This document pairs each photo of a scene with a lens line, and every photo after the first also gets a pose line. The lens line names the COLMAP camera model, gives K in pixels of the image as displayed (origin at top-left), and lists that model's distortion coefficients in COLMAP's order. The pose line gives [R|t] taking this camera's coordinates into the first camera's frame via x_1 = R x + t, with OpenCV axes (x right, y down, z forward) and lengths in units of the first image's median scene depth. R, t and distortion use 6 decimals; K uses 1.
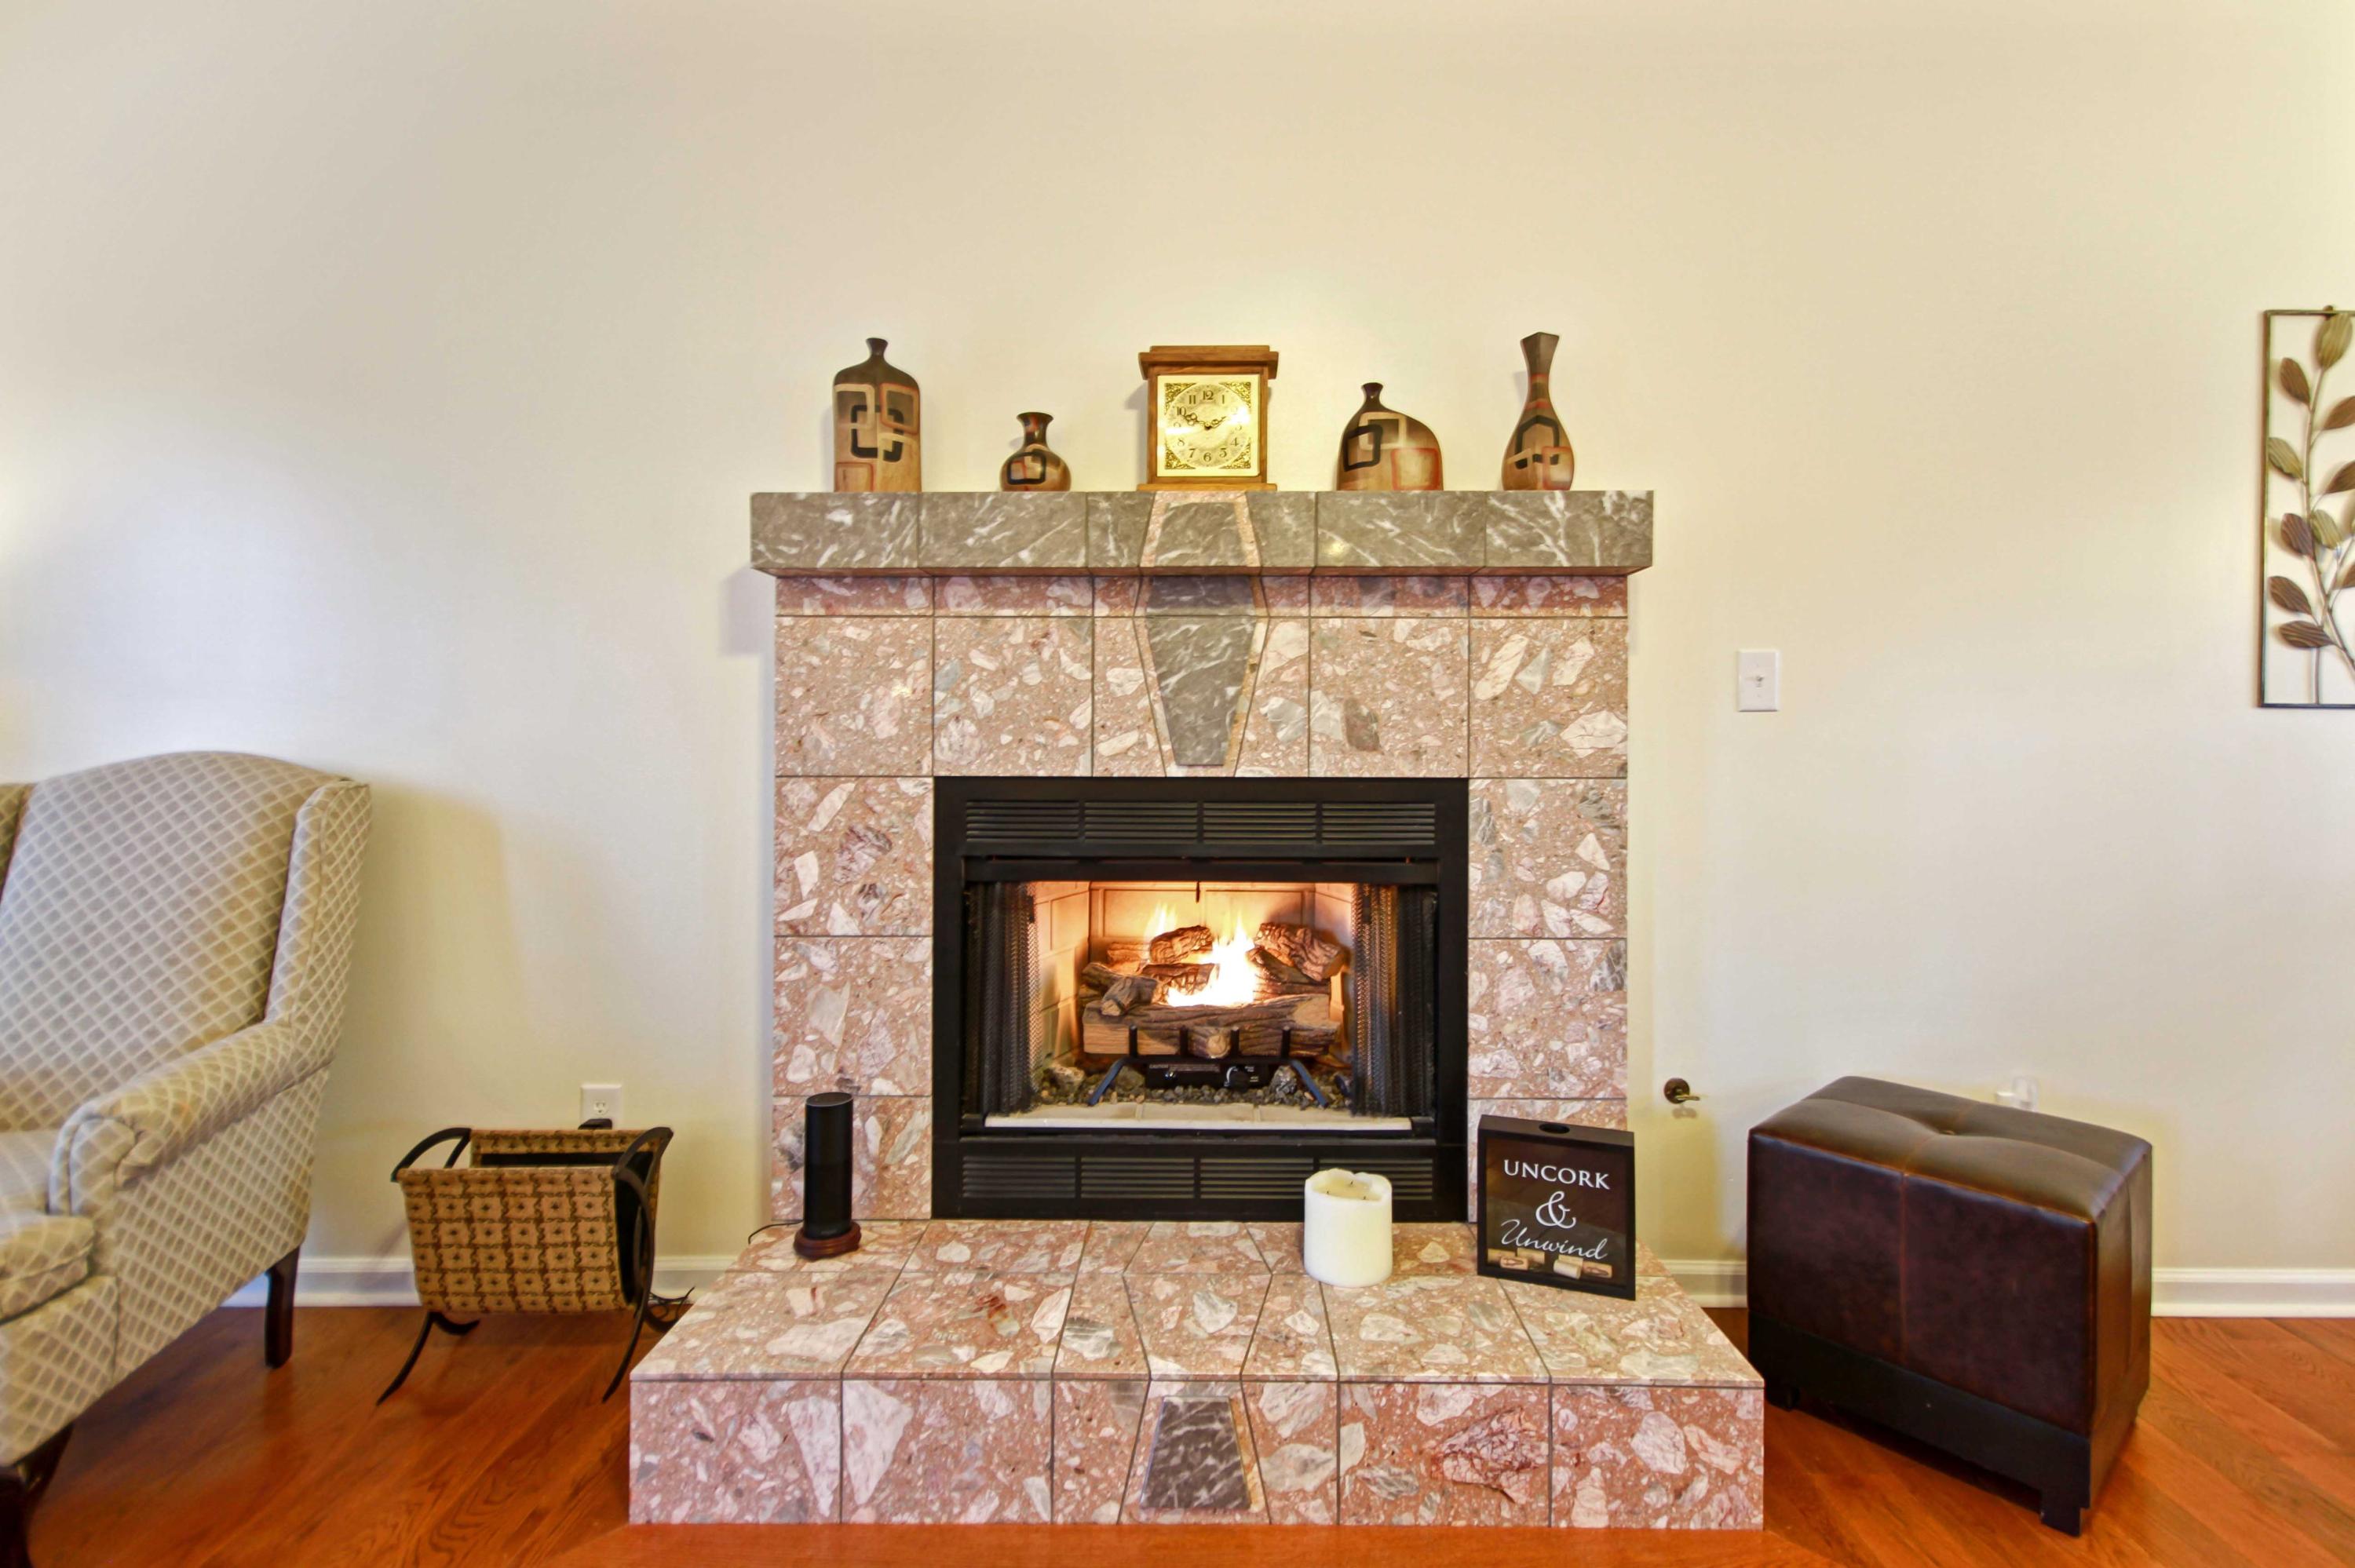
lens RADIAL K [[1109.0, 0, 1205.5], [0, 1109.0, 751.9], [0, 0, 1]] dist [0.014693, -0.000056]
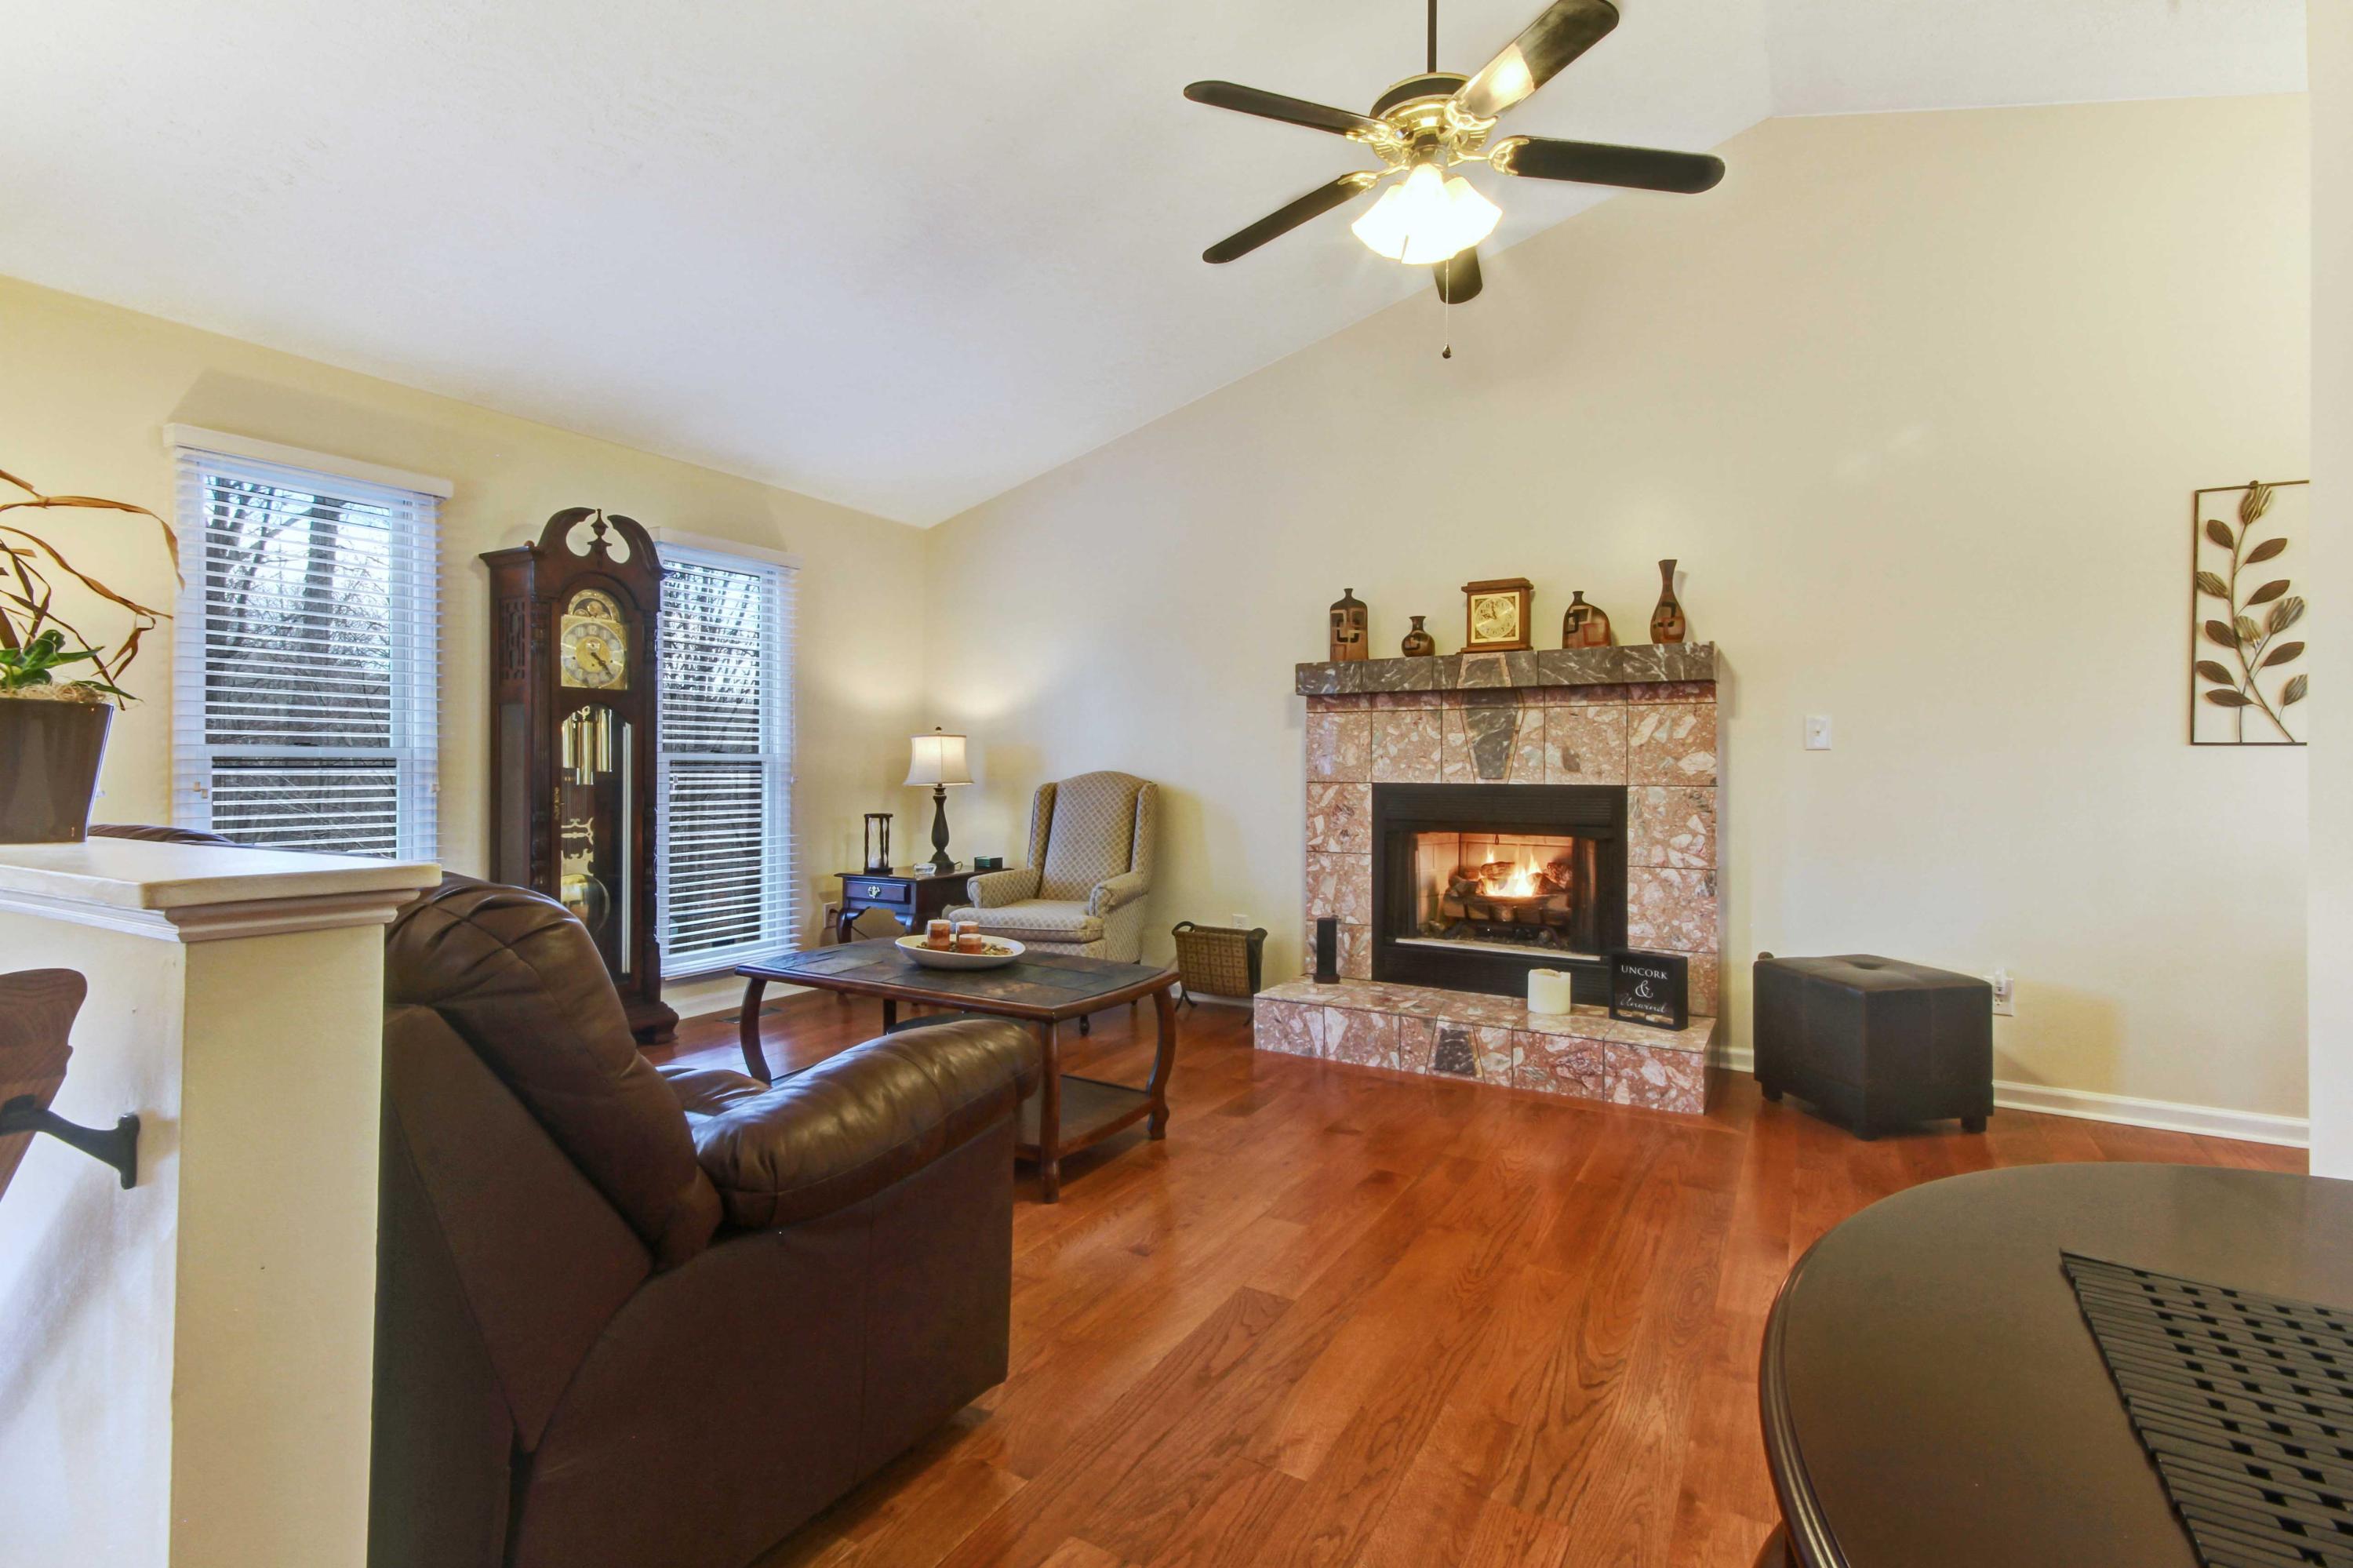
lens RADIAL K [[1111.4, 0, 1175.4], [0, 1111.4, 761.2], [0, 0, 1]] dist [0.028332, 0.000239]
pose [[0.862021, -0.003137, -0.506862, 0.553795], [-0.000422, 0.999976, -0.006907, -0.005934], [0.506872, 0.006168, 0.861999, -1.140276]]
